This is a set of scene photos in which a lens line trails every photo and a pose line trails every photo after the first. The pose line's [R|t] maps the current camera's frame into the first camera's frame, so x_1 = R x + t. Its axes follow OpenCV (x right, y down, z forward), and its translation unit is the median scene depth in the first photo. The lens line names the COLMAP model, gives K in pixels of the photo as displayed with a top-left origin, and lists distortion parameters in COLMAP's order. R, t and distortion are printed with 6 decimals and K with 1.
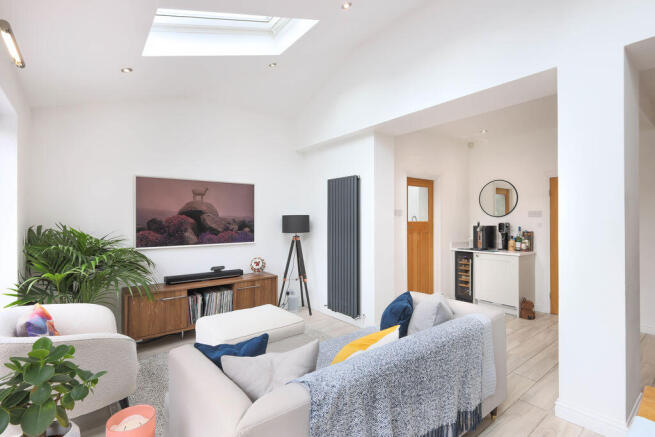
lens RADIAL K [[316.2, 0, 327.2], [0, 316.2, 217.9], [0, 0, 1]] dist [0.002562, 0.000283]
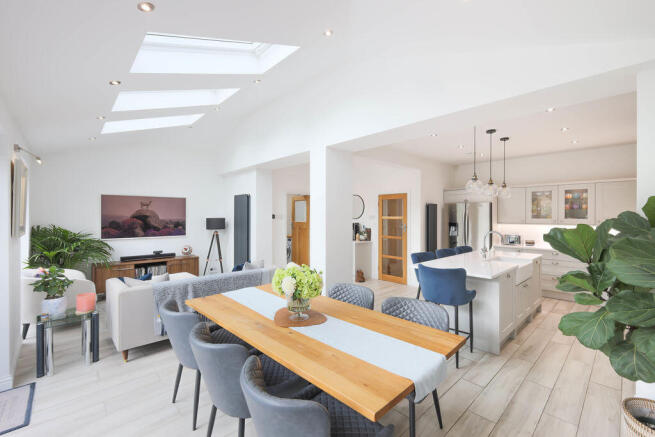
lens RADIAL K [[284.7, 0, 328.1], [0, 284.7, 216.4], [0, 0, 1]] dist [0.000656, -0.000569]
pose [[0.995939, 0.002472, 0.089992, 0.380069], [-0.002768, 0.999991, 0.003161, -0.025728], [-0.089984, -0.003397, 0.995937, -0.501455]]
